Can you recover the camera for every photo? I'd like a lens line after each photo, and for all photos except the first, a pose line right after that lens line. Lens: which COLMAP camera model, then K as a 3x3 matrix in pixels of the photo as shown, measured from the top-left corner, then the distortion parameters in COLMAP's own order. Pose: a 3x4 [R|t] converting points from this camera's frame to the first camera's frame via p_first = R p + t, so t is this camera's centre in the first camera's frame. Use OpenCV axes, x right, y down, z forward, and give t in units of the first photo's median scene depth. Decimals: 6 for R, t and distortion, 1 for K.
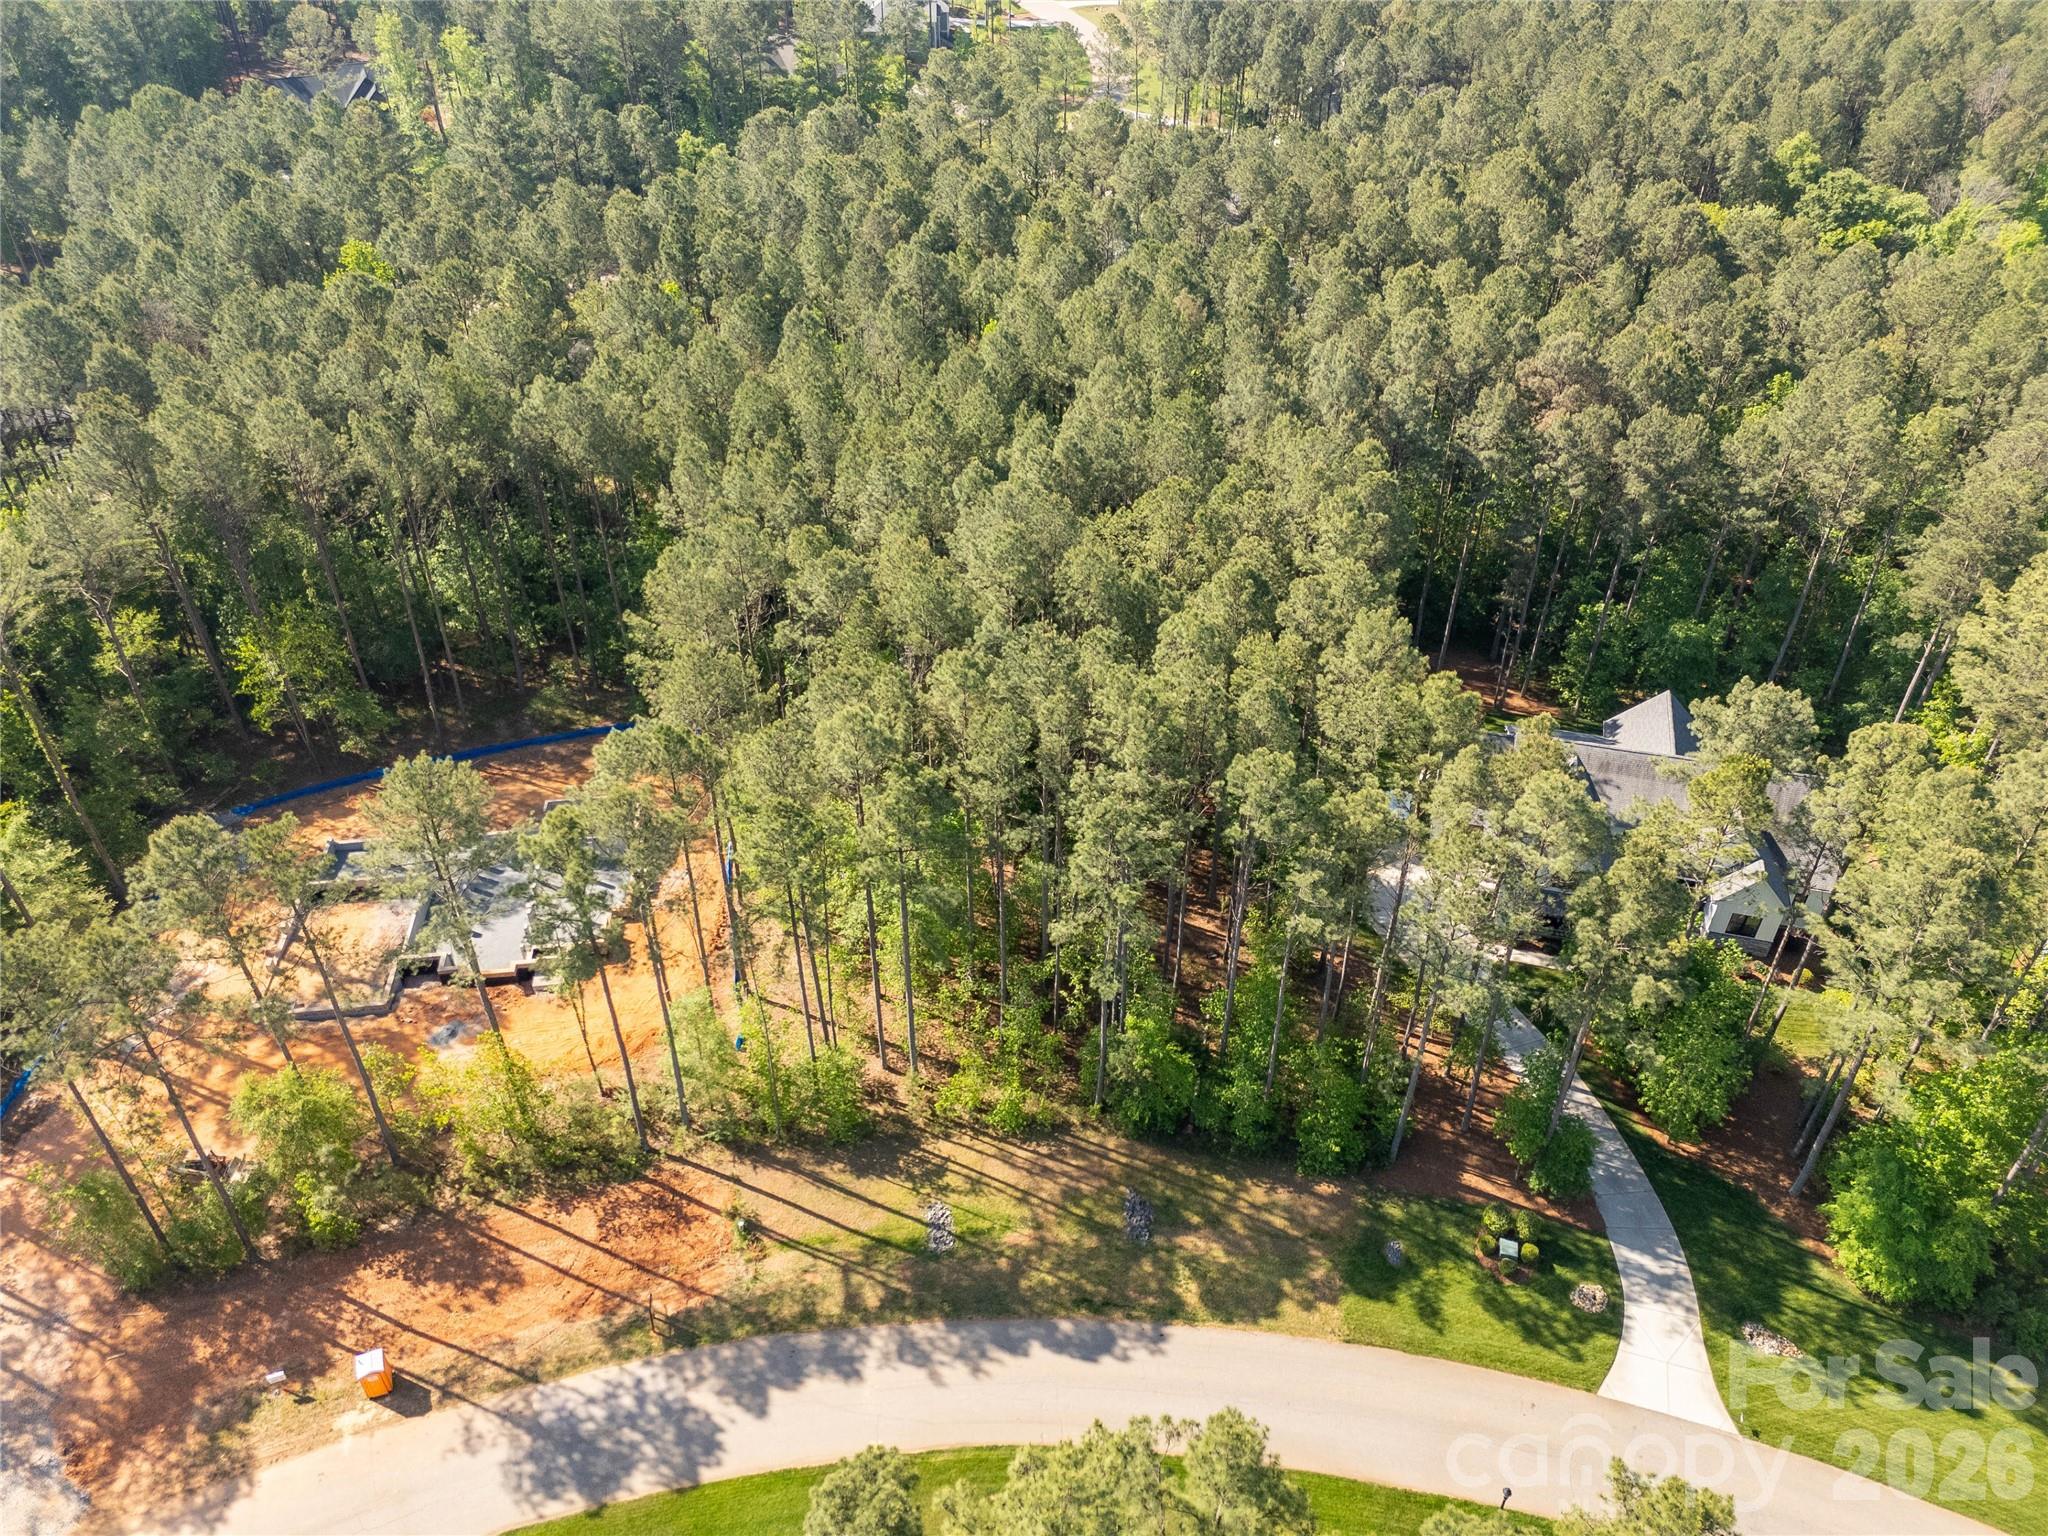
lens RADIAL K [[1466.2, 0, 1013.5], [0, 1466.2, 764.3], [0, 0, 1]] dist [0.039910, -0.011842]
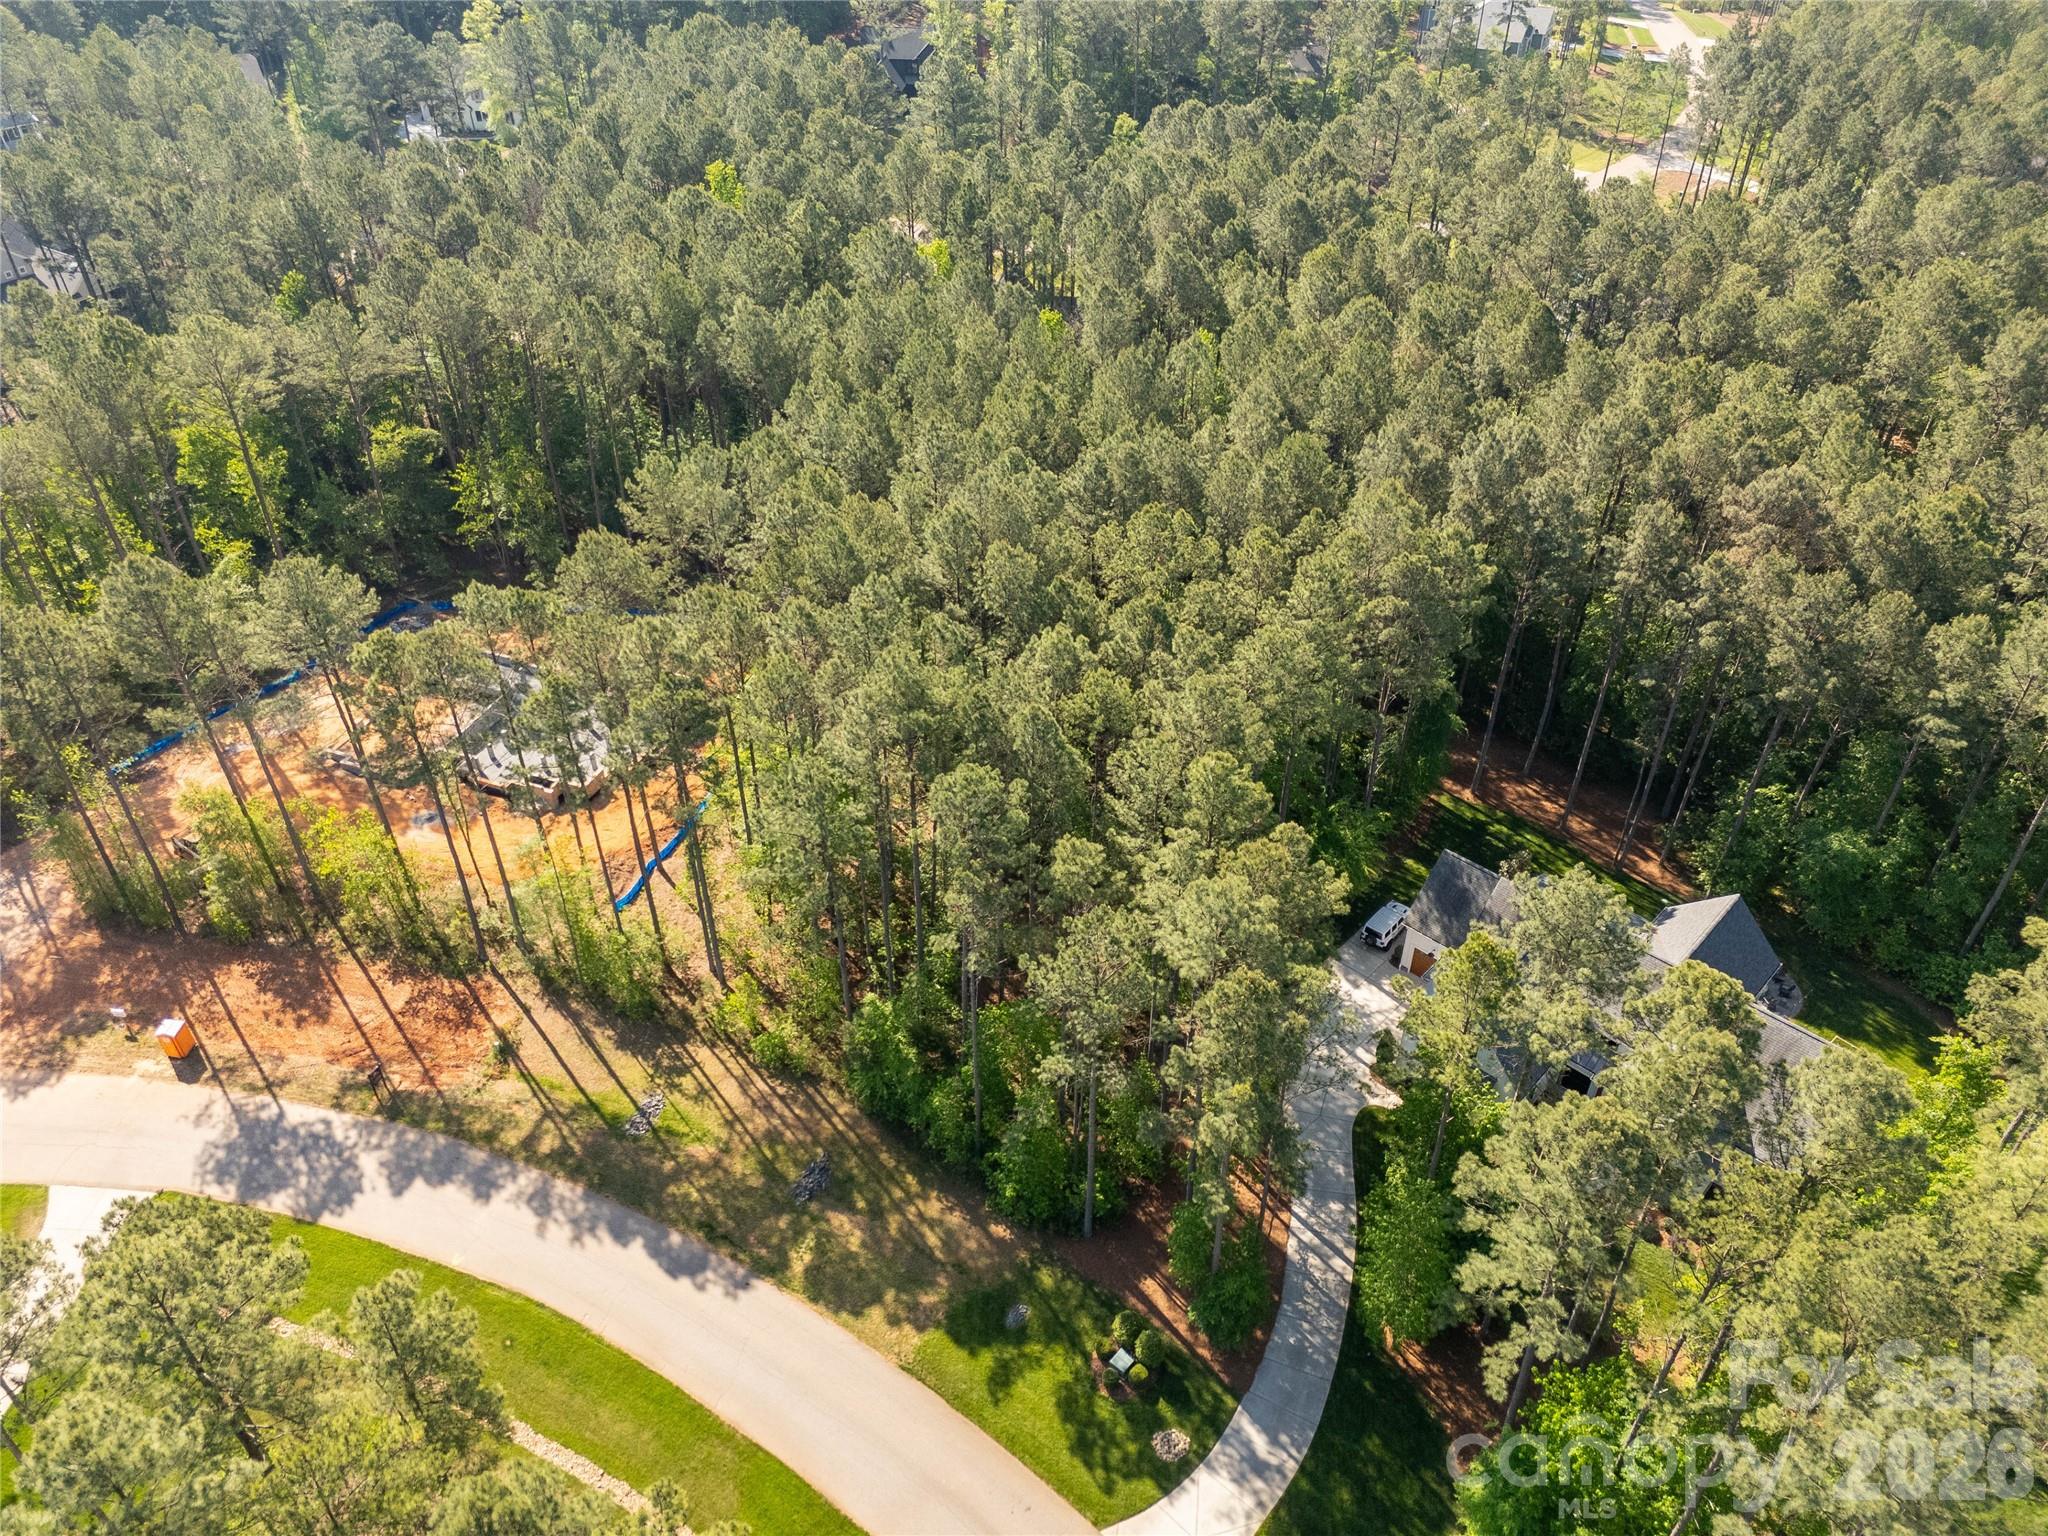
lens RADIAL K [[1465.7, 0, 1029.1], [0, 1465.7, 772.2], [0, 0, 1]] dist [0.036452, -0.006439]
pose [[0.889335, 0.292367, -0.351576, 0.487908], [-0.290845, 0.954983, 0.058444, -0.065068], [0.352836, 0.050277, 0.934333, 0.083586]]
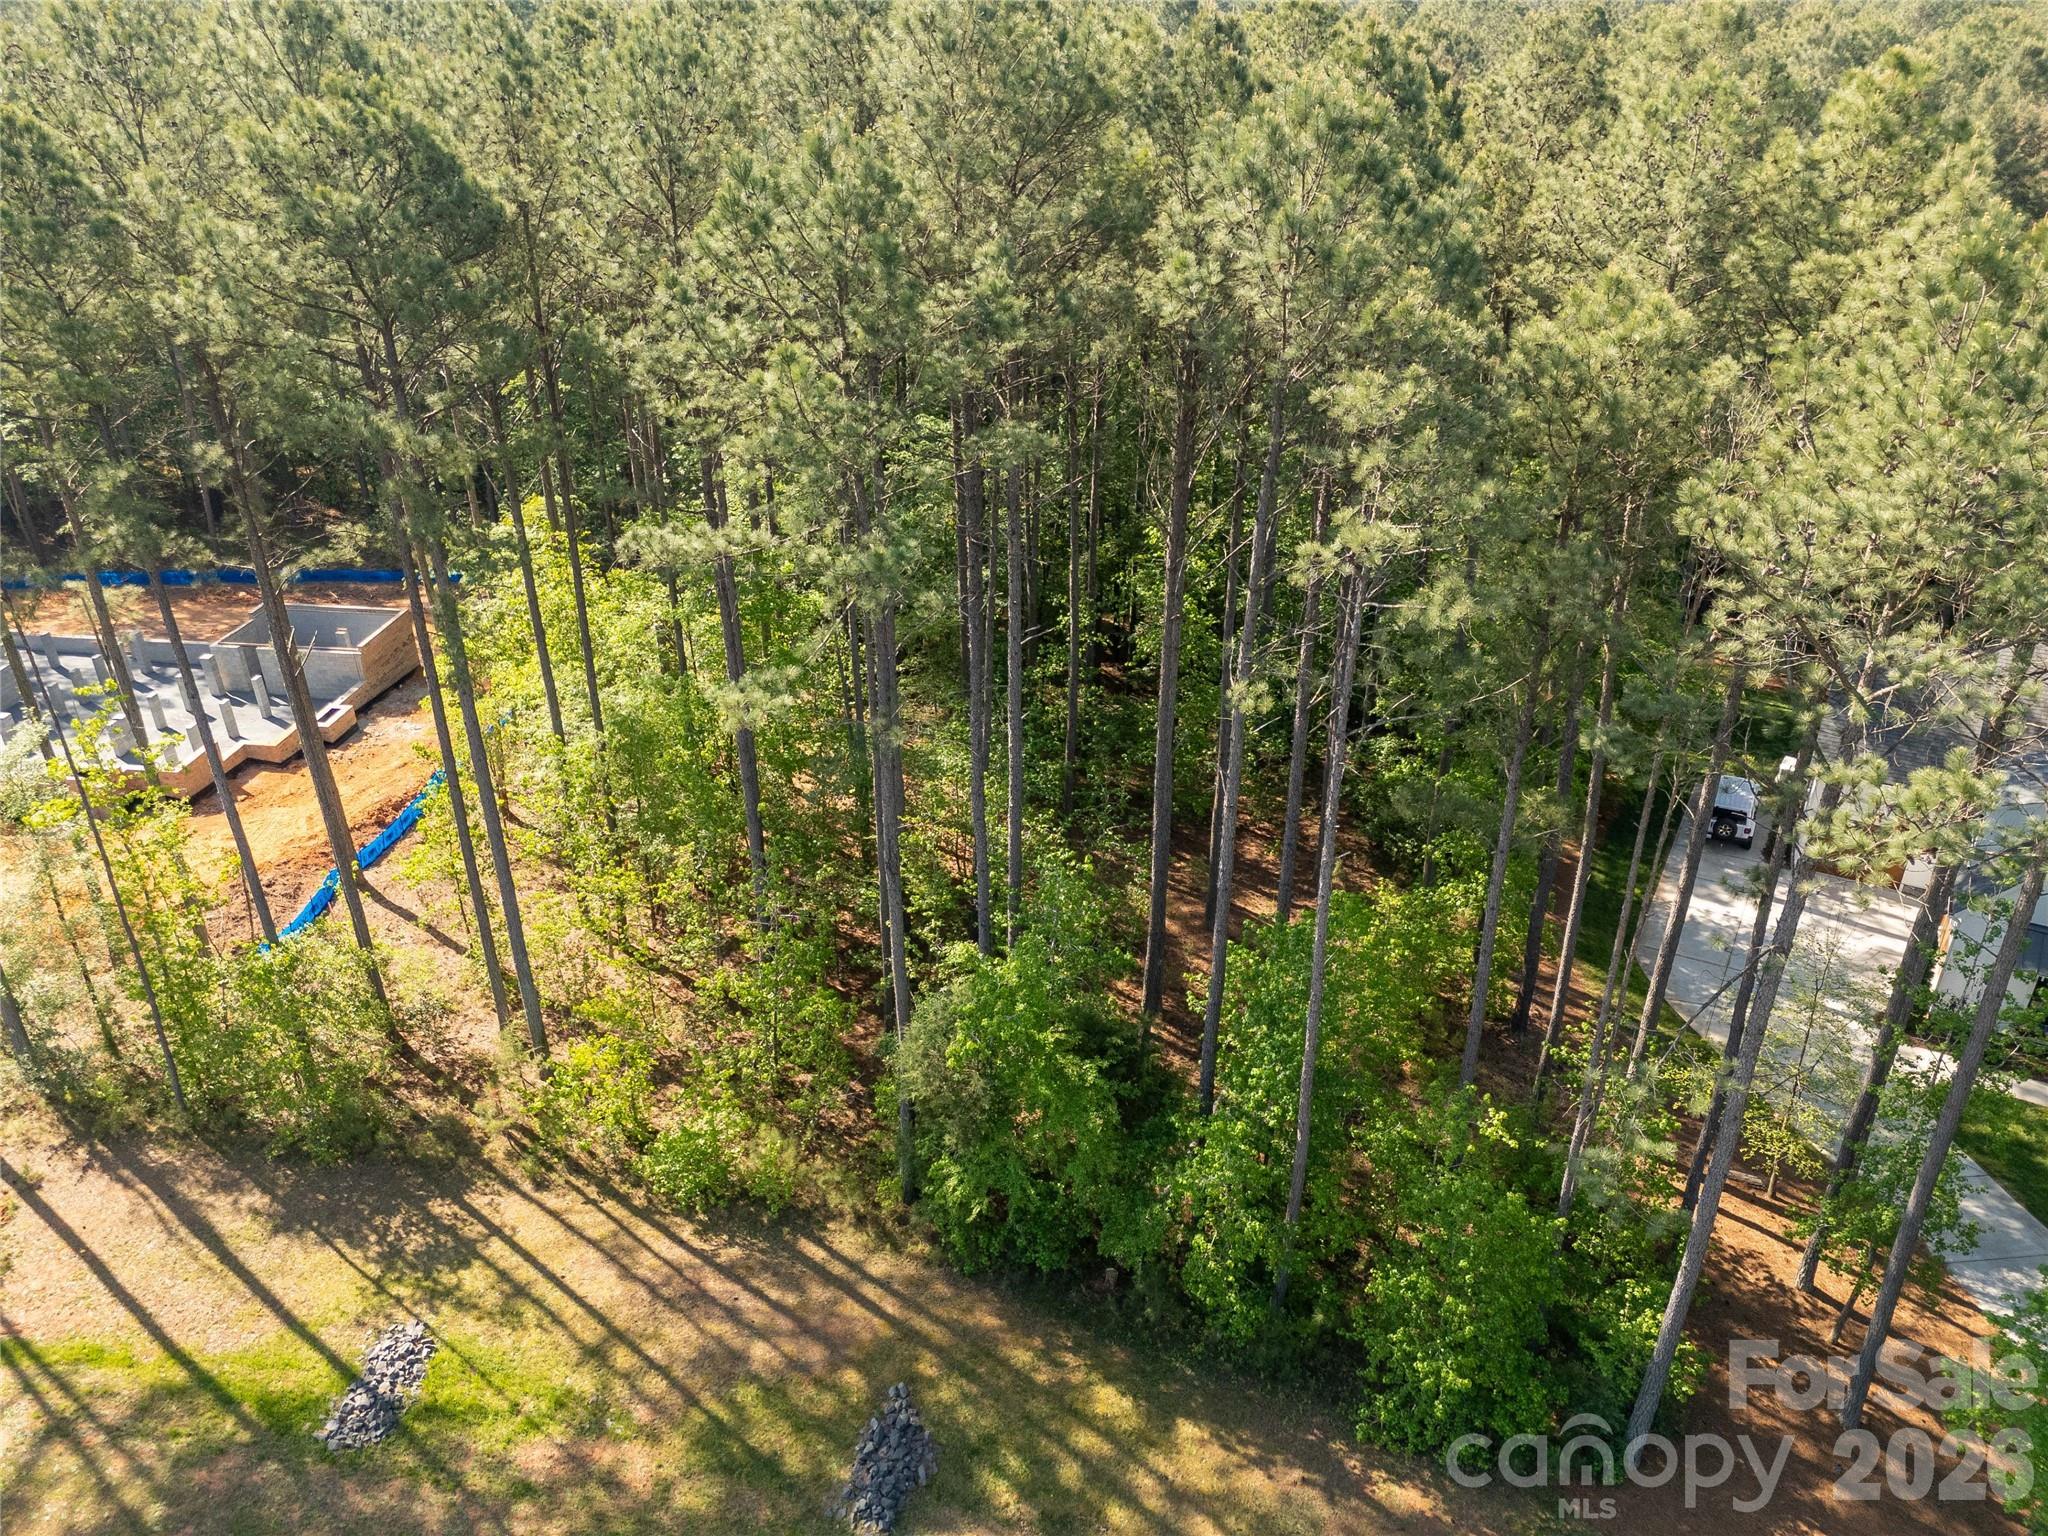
lens RADIAL K [[1456.9, 0, 1081.1], [0, 1456.9, 768.5], [0, 0, 1]] dist [0.024580, -0.007574]
pose [[0.972223, 0.107818, -0.207745, 0.197351], [-0.144410, 0.974824, -0.169892, 0.189039], [0.184197, 0.195173, 0.963316, 0.606912]]
